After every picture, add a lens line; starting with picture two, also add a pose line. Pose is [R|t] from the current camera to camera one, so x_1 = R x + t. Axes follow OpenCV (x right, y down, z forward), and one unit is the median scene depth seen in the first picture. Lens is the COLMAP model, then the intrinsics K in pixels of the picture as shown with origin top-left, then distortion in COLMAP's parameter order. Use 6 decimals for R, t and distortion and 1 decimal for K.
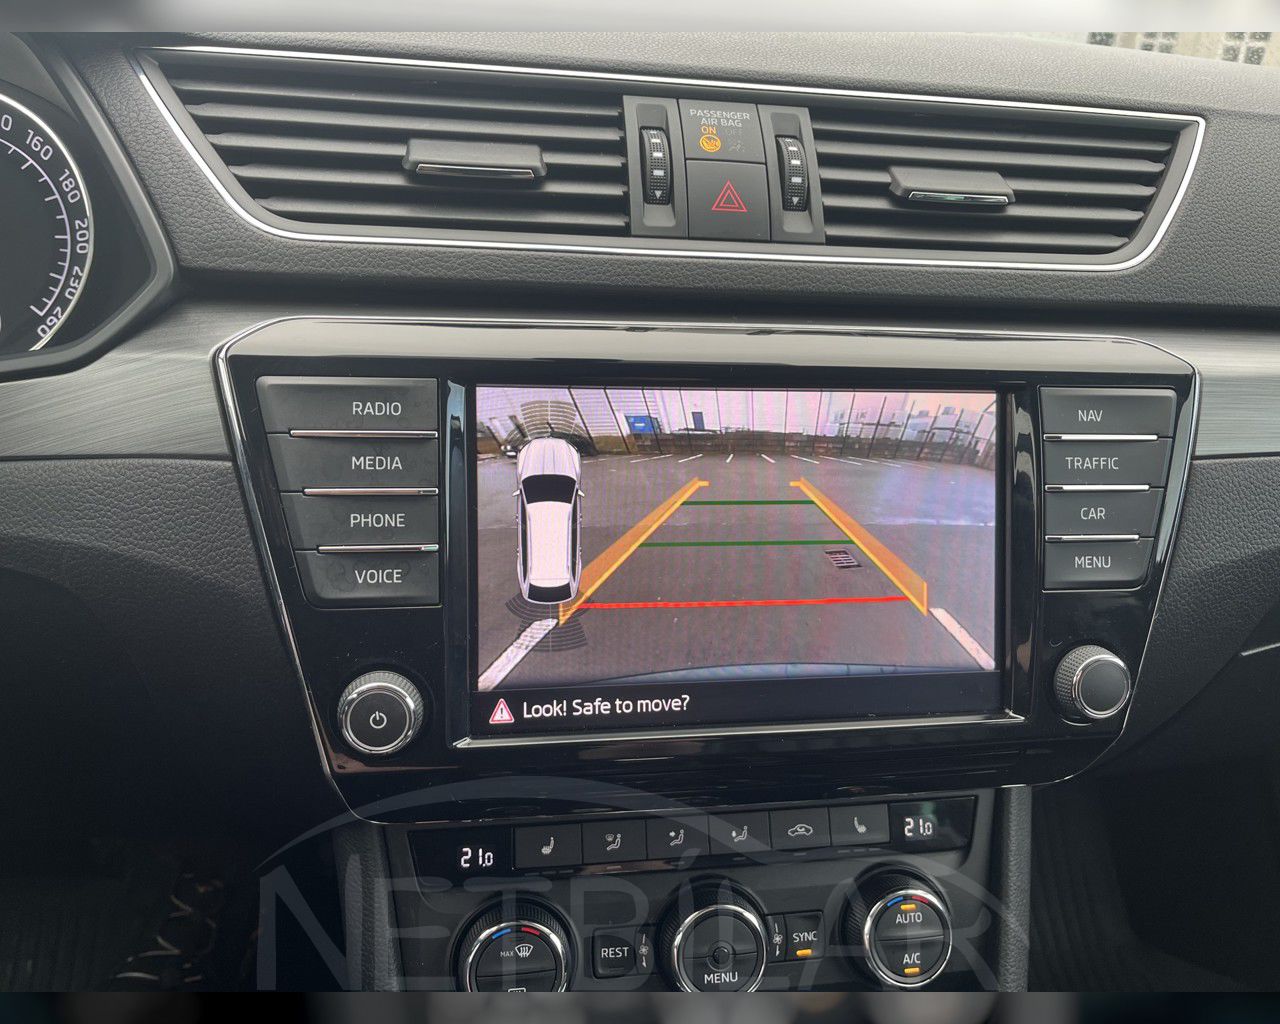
lens RADIAL K [[989.9, 0, 657.0], [0, 989.9, 511.1], [0, 0, 1]] dist [0.092900, -0.147427]
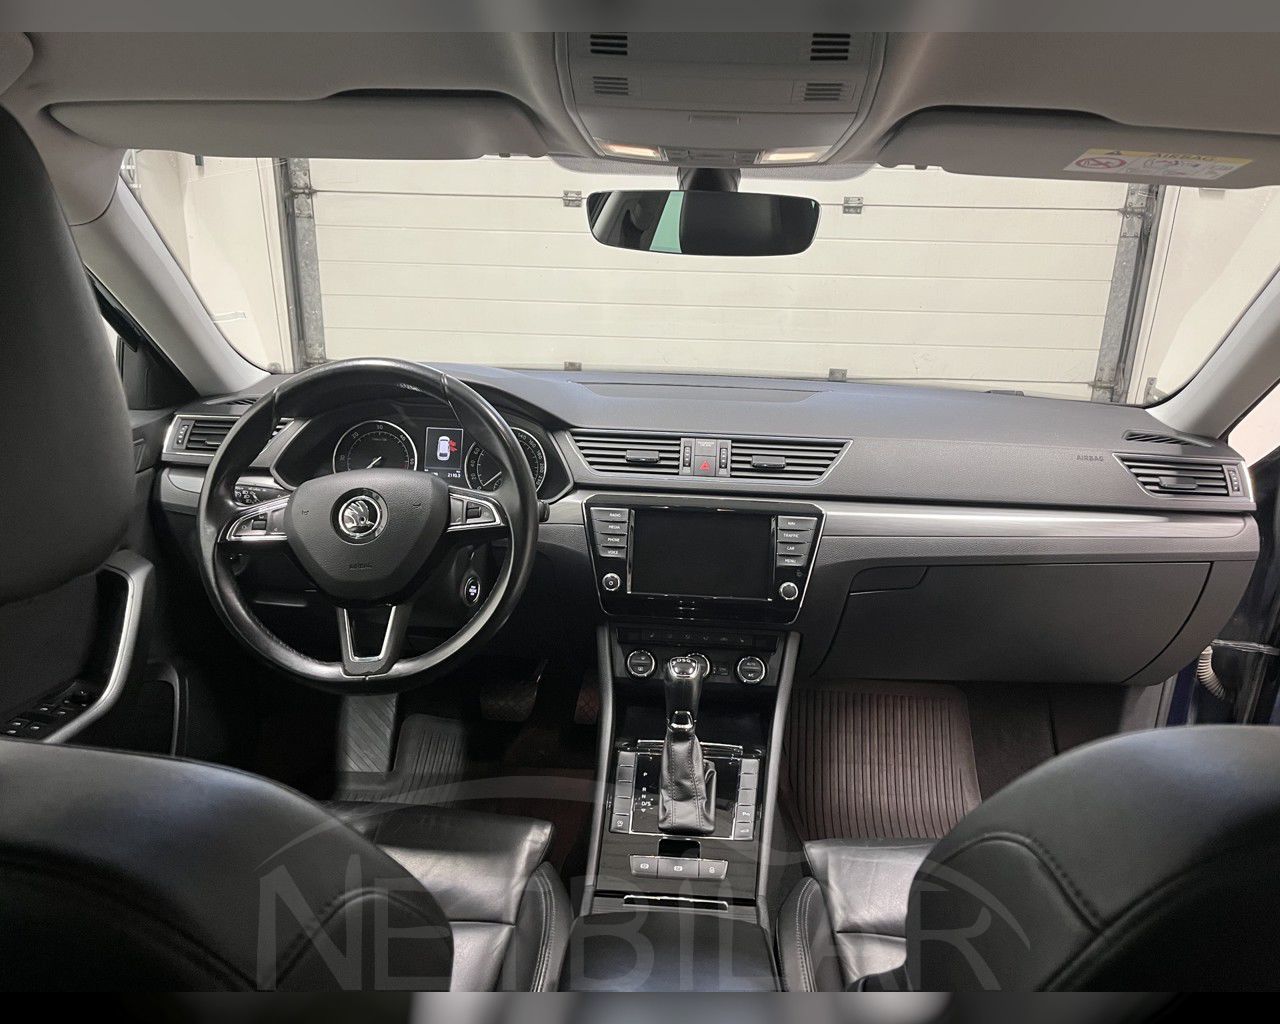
lens RADIAL K [[989.9, 0, 657.0], [0, 989.9, 511.1], [0, 0, 1]] dist [0.092900, -0.147427]
pose [[0.973979, 0.029041, -0.224771, 0.769080], [-0.058061, 0.990633, -0.123597, 0.355583], [0.219076, 0.133431, 0.966541, -2.776711]]
